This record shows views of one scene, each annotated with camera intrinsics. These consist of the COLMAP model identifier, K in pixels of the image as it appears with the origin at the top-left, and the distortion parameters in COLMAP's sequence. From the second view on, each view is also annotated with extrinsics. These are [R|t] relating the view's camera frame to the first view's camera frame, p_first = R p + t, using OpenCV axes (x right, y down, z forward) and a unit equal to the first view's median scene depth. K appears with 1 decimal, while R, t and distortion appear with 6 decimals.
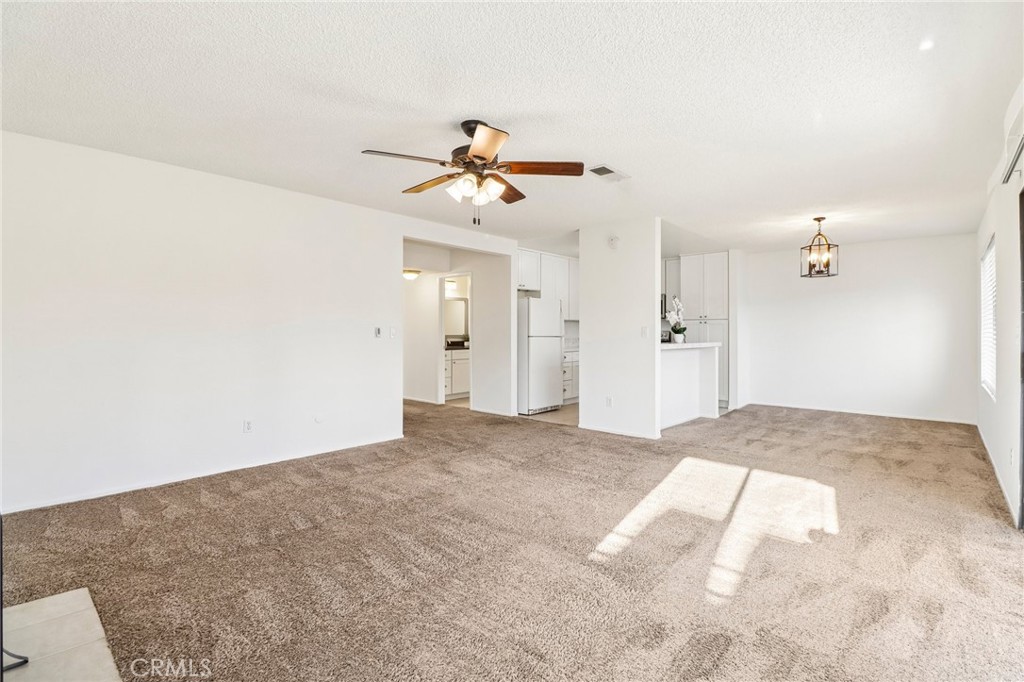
lens RADIAL K [[478.3, 0, 515.1], [0, 478.3, 327.6], [0, 0, 1]] dist [-0.002193, -0.013492]
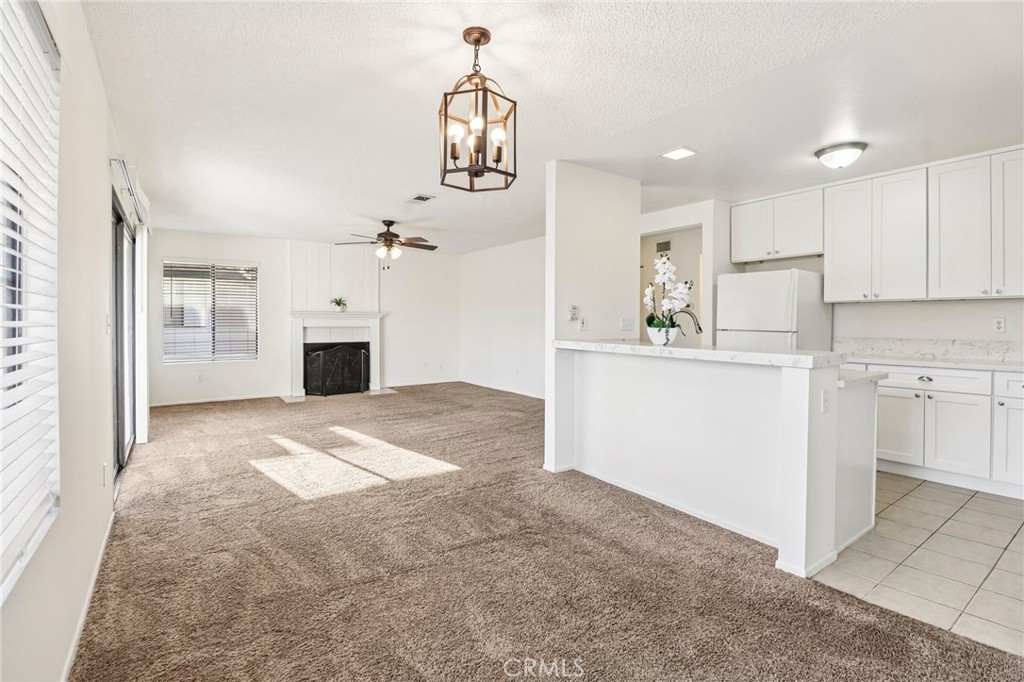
lens RADIAL K [[478.3, 0, 515.1], [0, 478.3, 327.6], [0, 0, 1]] dist [-0.002193, -0.013492]
pose [[-0.213289, 0.012503, -0.976909, 0.892178], [0.002594, 0.999922, 0.012231, 0.006737], [0.976986, 0.000075, -0.213305, 0.975321]]
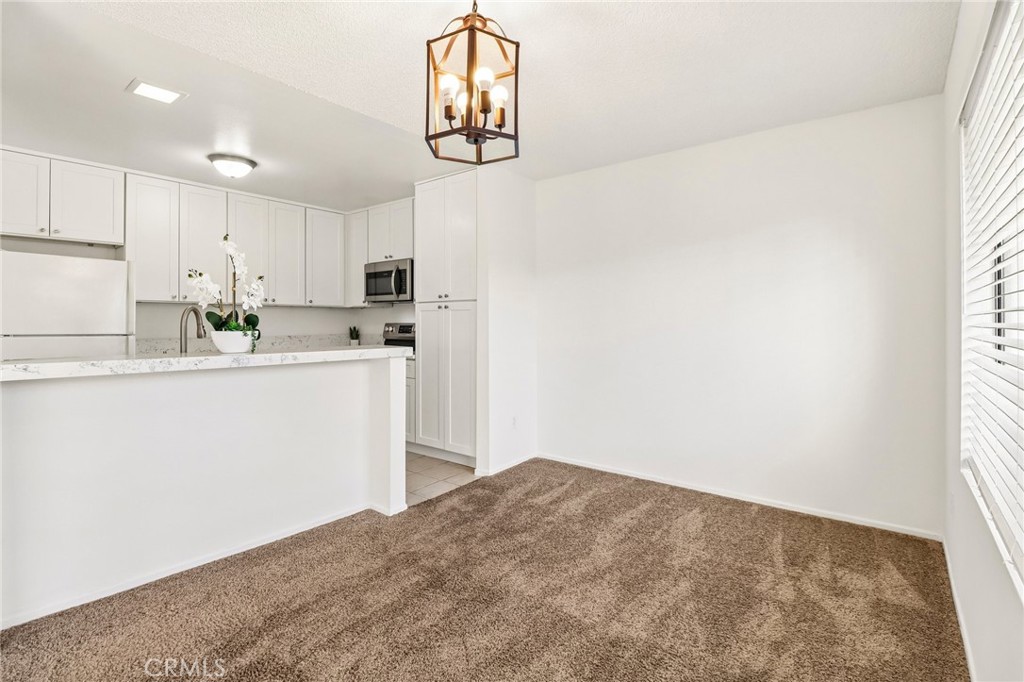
lens RADIAL K [[476.1, 0, 519.9], [0, 476.1, 321.7], [0, 0, 1]] dist [0.002702, -0.013745]
pose [[0.997689, -0.001349, 0.067926, 0.566065], [0.001094, 0.999992, 0.003786, 0.004614], [-0.067931, -0.003703, 0.997683, 0.597294]]
